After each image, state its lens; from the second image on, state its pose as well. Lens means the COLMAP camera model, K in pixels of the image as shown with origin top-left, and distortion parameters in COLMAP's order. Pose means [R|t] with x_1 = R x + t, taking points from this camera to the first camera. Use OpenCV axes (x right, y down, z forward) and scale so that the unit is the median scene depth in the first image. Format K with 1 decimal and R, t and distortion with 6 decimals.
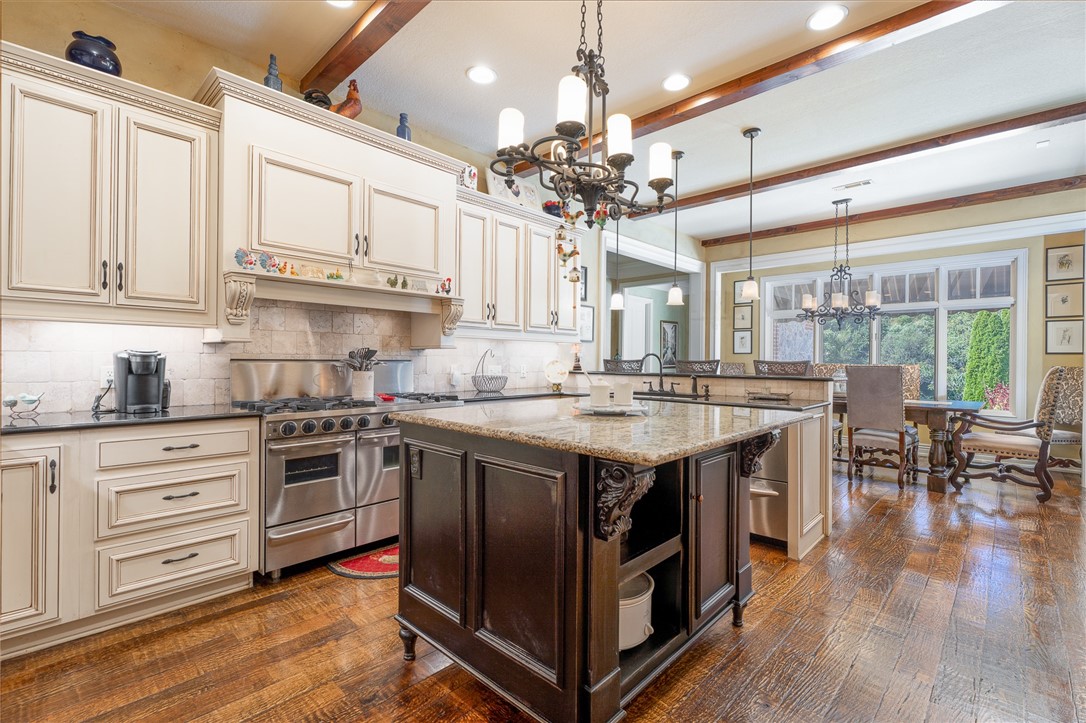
lens RADIAL K [[481.1, 0, 543.0], [0, 481.1, 361.5], [0, 0, 1]] dist [0.002320, -0.000116]
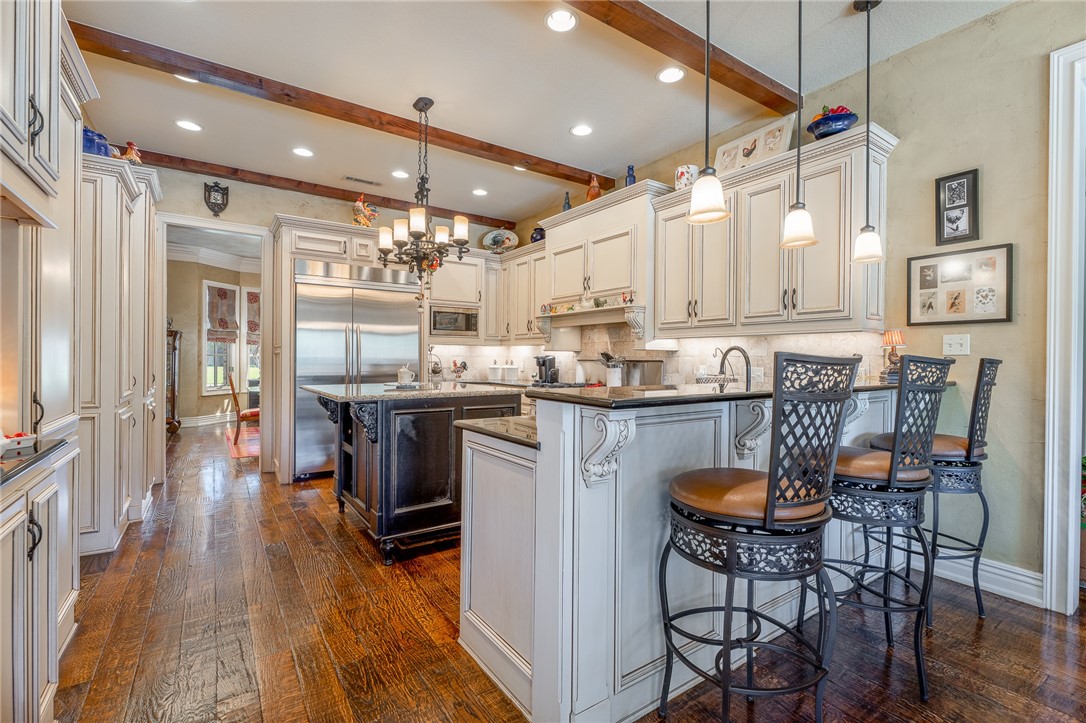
lens RADIAL K [[481.1, 0, 543.0], [0, 481.1, 361.5], [0, 0, 1]] dist [0.002320, -0.000116]
pose [[-0.200967, 0.002544, -0.979595, 0.991979], [-0.007757, 0.999961, 0.004188, -0.003798], [0.979567, 0.008440, -0.200939, 1.035495]]
